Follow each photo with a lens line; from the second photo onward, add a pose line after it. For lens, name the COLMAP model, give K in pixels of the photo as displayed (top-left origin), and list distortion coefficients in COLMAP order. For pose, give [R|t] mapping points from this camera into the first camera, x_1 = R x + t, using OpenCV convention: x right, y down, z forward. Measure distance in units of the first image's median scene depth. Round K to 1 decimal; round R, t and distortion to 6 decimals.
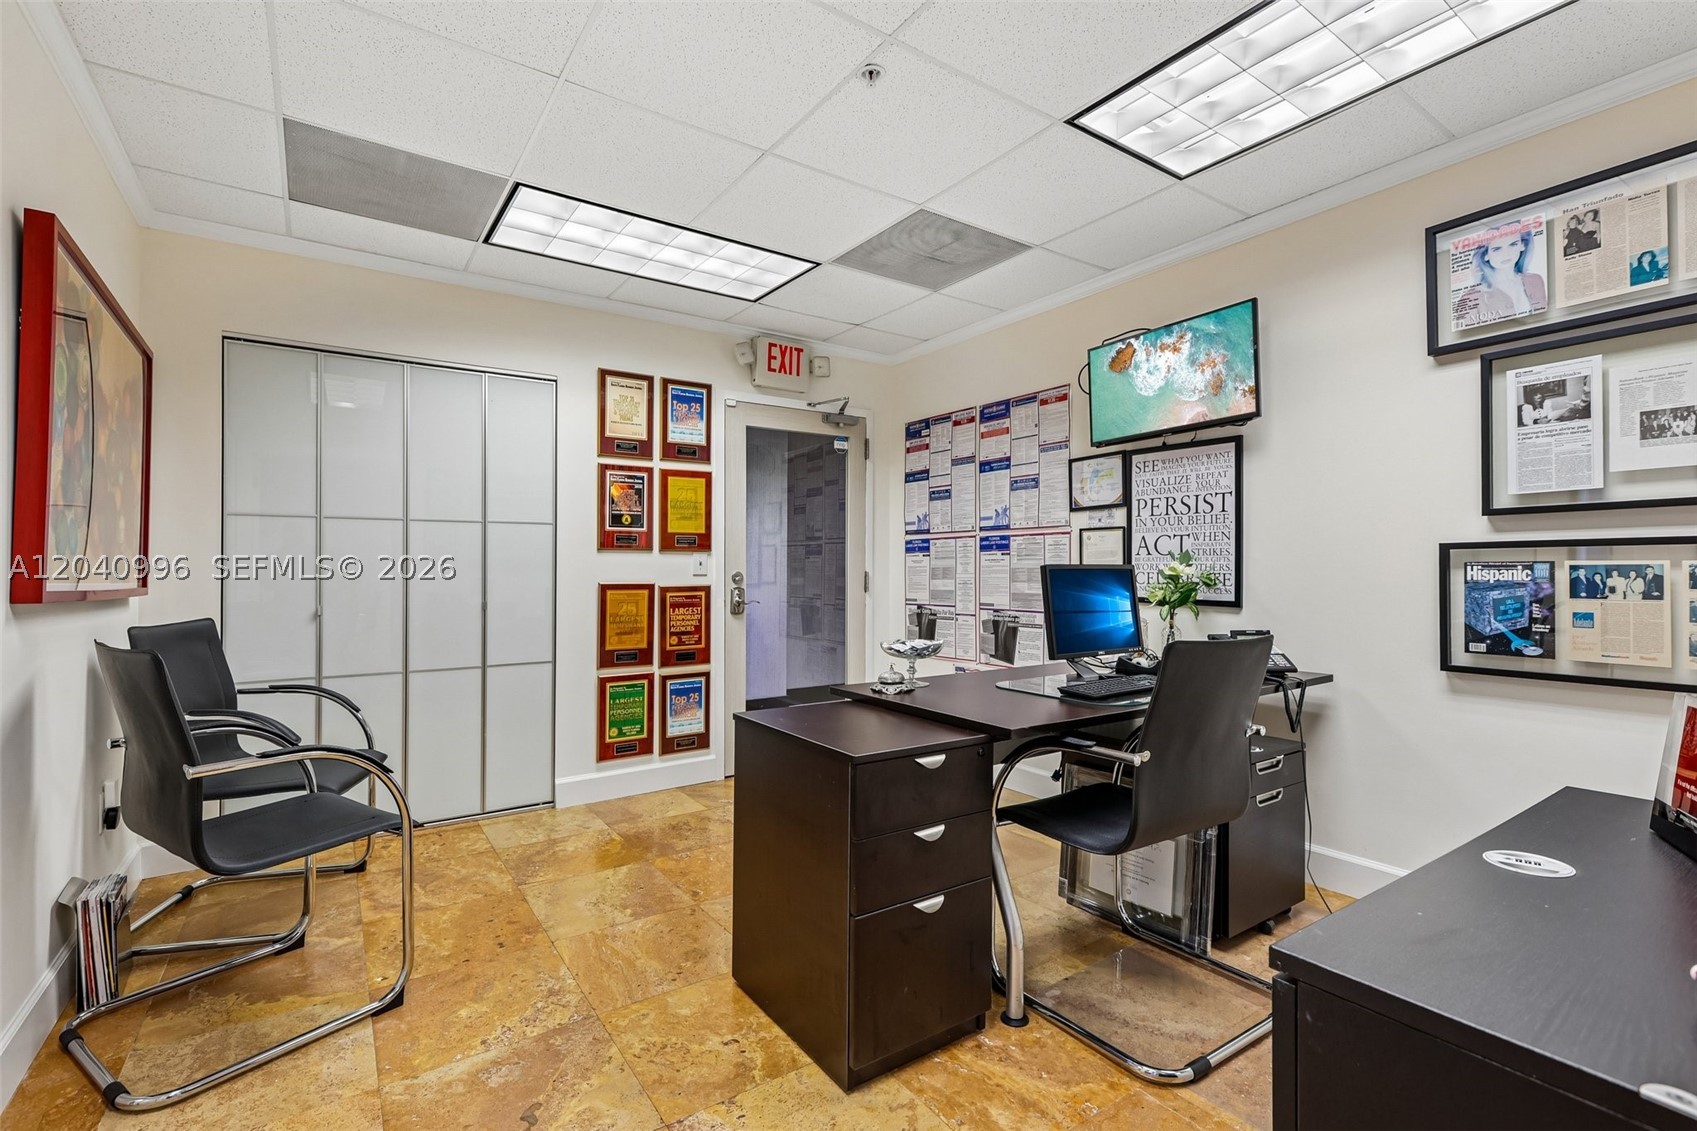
lens RADIAL K [[766.4, 0, 850.7], [0, 766.4, 558.8], [0, 0, 1]] dist [0.000739, 0.000345]
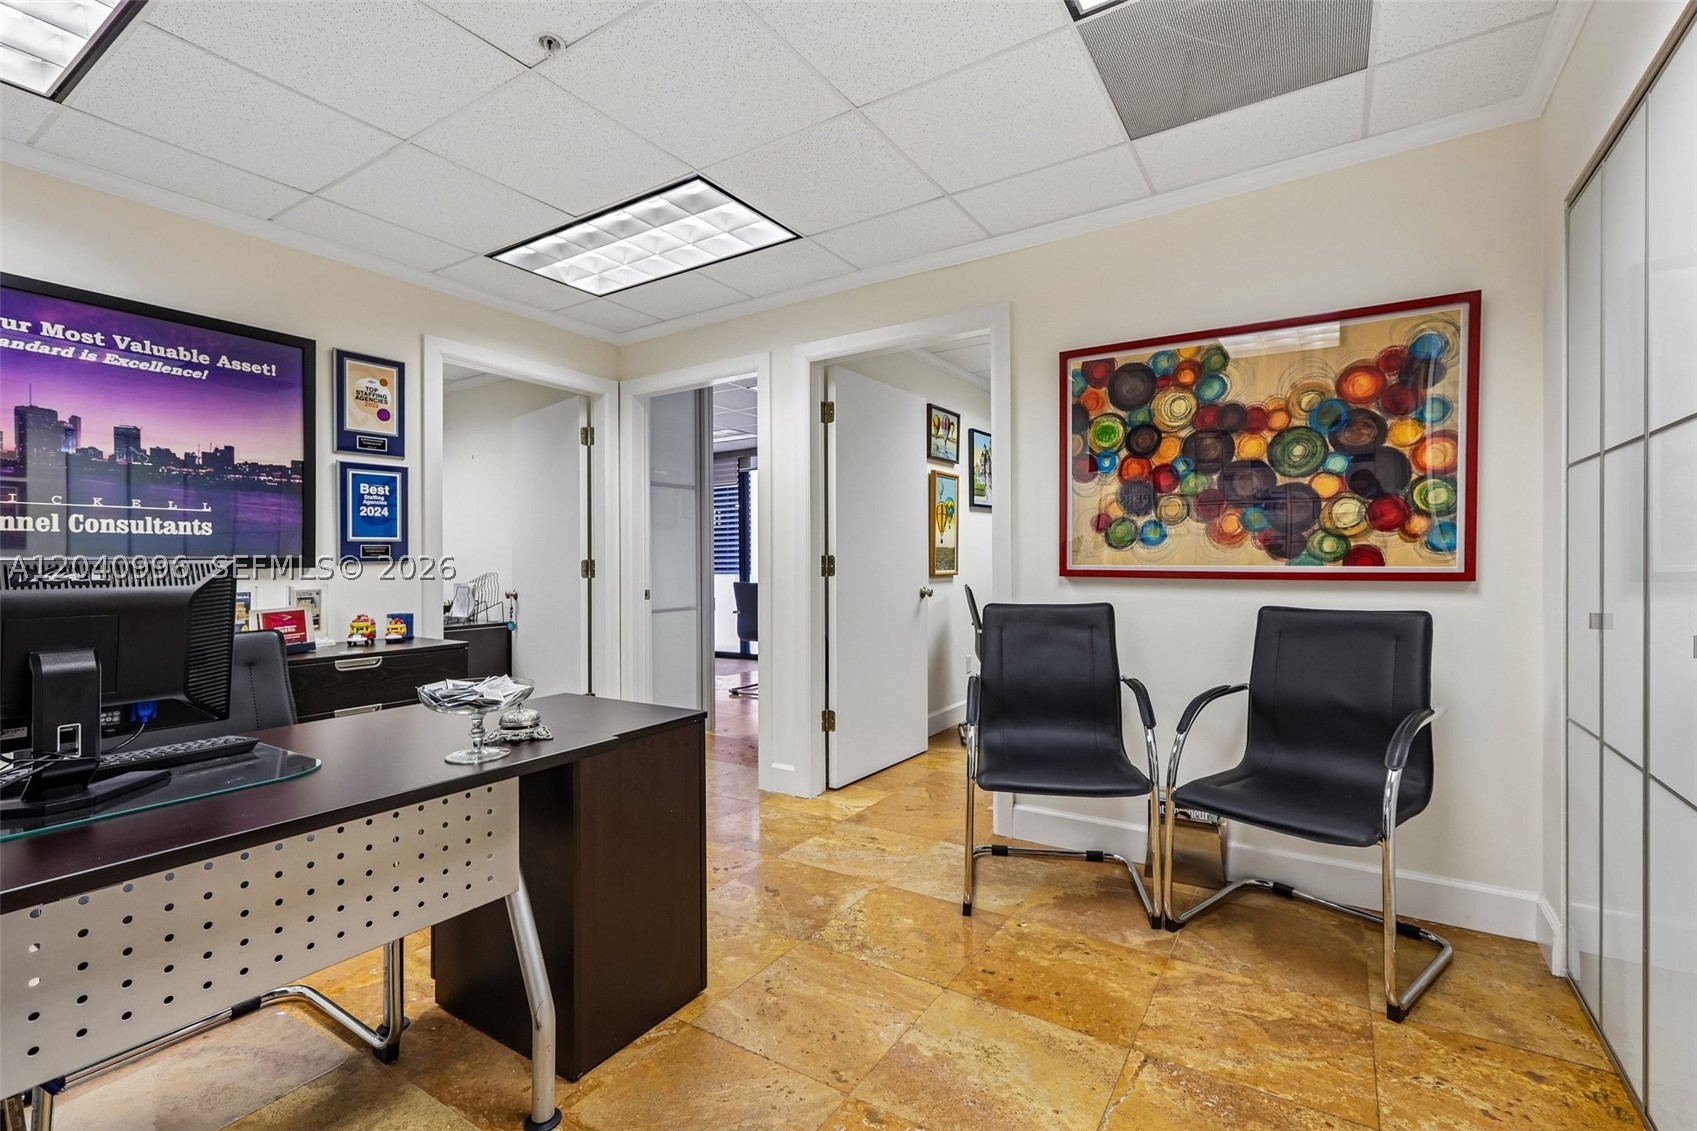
lens RADIAL K [[752.9, 0, 850.0], [0, 752.9, 553.8], [0, 0, 1]] dist [-0.002111, 0.000159]
pose [[-0.922992, 0.006289, -0.384767, 0.022315], [0.018104, 0.999469, -0.027091, 0.018257], [0.384392, -0.031971, -0.922616, 1.121664]]
